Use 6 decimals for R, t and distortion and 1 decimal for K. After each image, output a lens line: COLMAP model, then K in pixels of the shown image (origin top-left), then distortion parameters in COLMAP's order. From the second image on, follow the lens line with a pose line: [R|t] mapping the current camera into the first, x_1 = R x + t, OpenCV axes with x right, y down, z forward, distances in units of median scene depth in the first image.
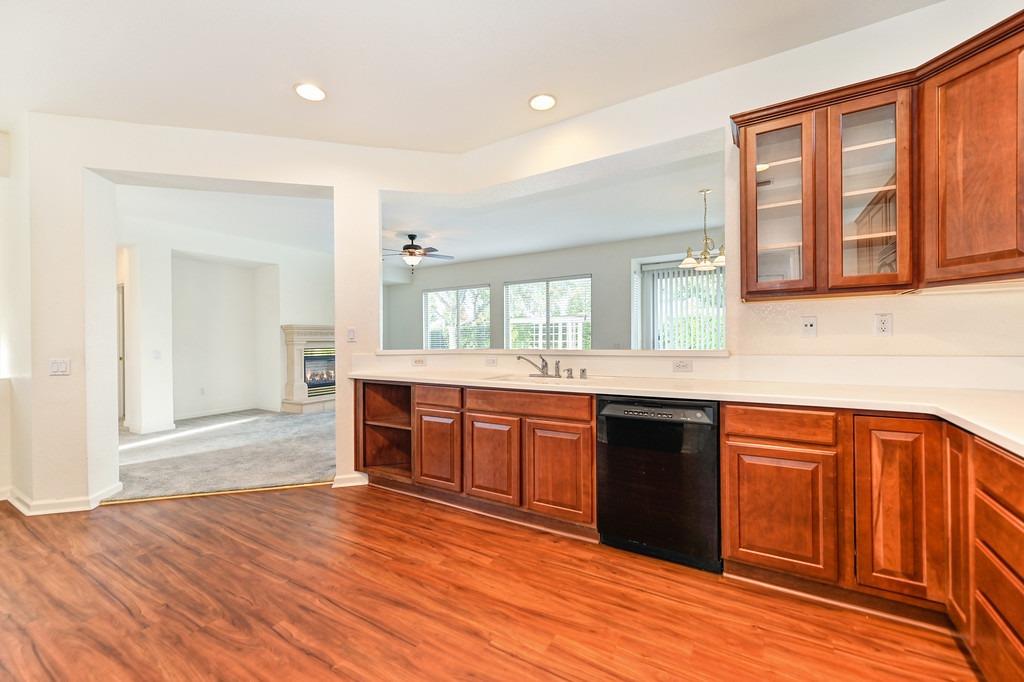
lens RADIAL K [[411.2, 0, 513.0], [0, 411.2, 340.2], [0, 0, 1]] dist [0.011347, -0.002258]
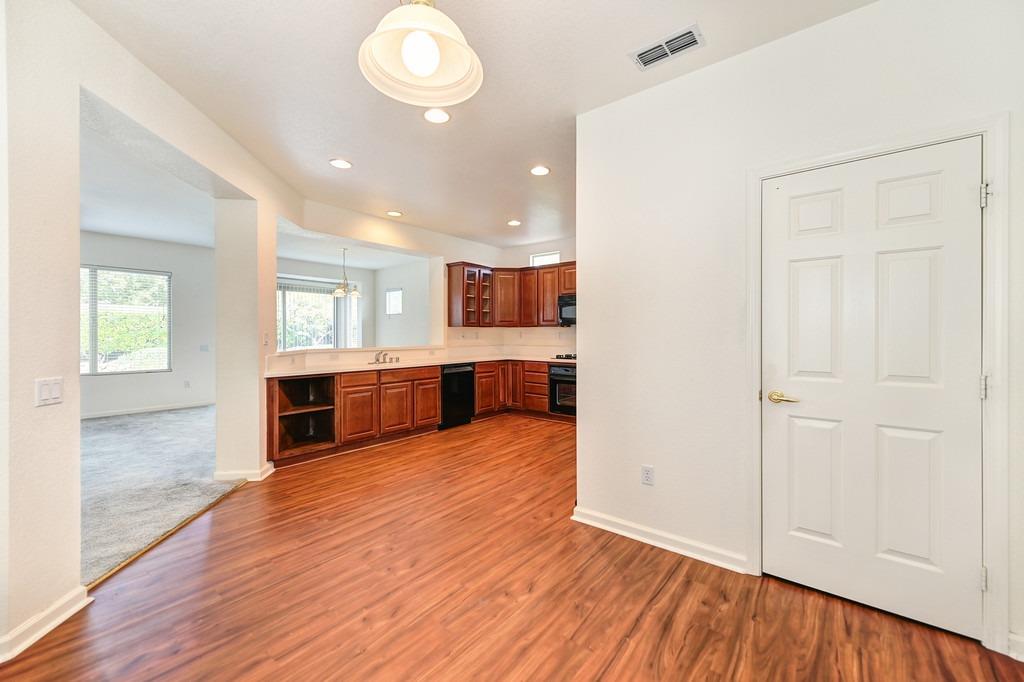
lens RADIAL K [[411.2, 0, 503.1], [0, 411.2, 340.3], [0, 0, 1]] dist [0.011347, -0.002258]
pose [[0.138832, -0.000667, 0.990316, -2.003748], [0.001761, 0.999998, 0.000427, -0.009539], [-0.990314, 0.001685, 0.138833, 0.322474]]
